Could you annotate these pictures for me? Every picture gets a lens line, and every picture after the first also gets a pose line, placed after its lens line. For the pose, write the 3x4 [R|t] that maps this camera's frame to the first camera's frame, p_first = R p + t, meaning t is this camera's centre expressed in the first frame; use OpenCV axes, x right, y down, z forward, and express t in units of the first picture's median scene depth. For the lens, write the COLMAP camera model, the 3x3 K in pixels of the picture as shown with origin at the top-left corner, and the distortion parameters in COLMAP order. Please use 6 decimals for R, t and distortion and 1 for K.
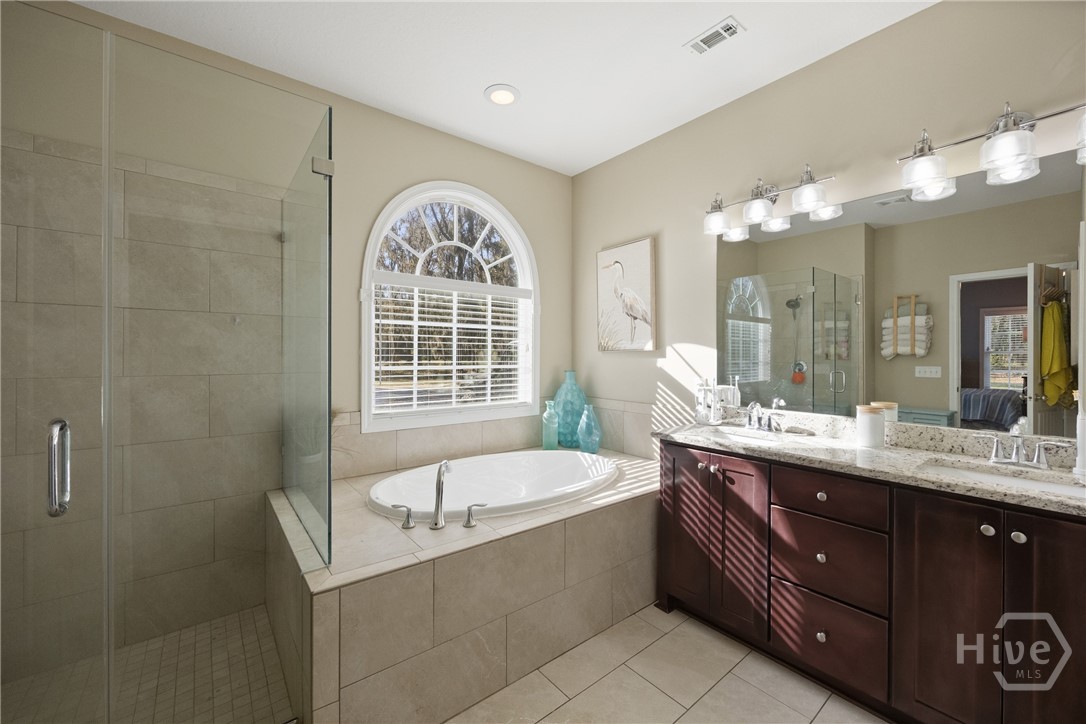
lens RADIAL K [[428.9, 0, 544.2], [0, 428.9, 359.6], [0, 0, 1]] dist [-0.002902, -0.000071]
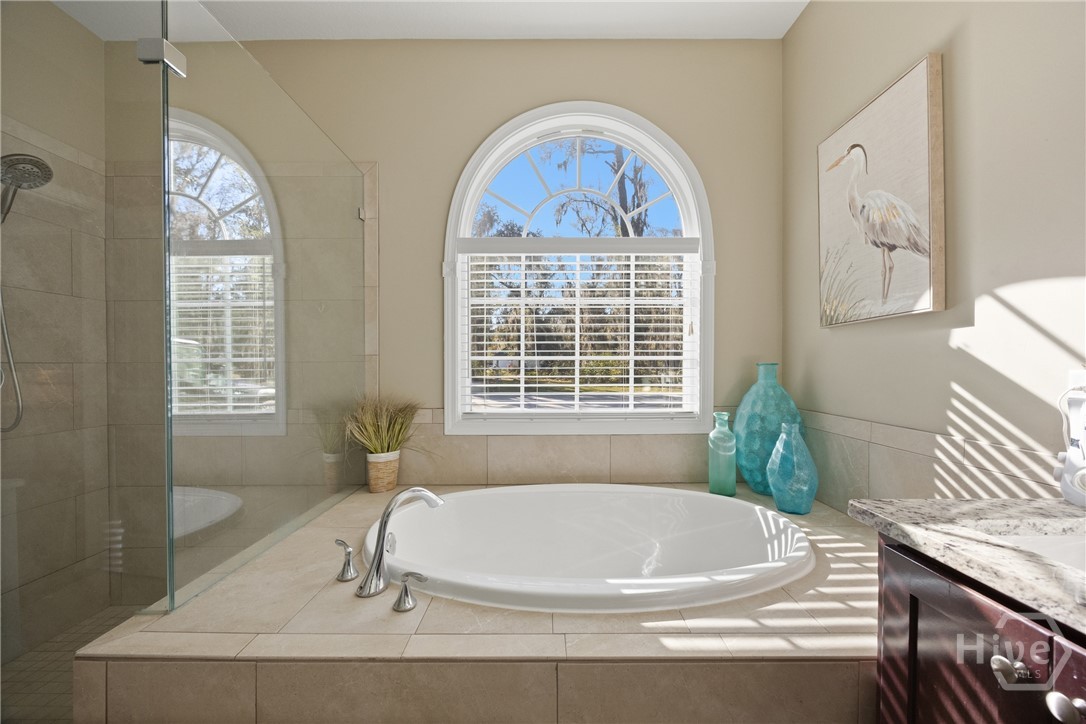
lens RADIAL K [[422.3, 0, 548.7], [0, 422.3, 370.7], [0, 0, 1]] dist [-0.004104, -0.000201]
pose [[0.785818, 0.003773, -0.618446, 0.205915], [0.000303, 0.999979, 0.006486, 0.036138], [0.618457, -0.005285, 0.785801, 0.408854]]
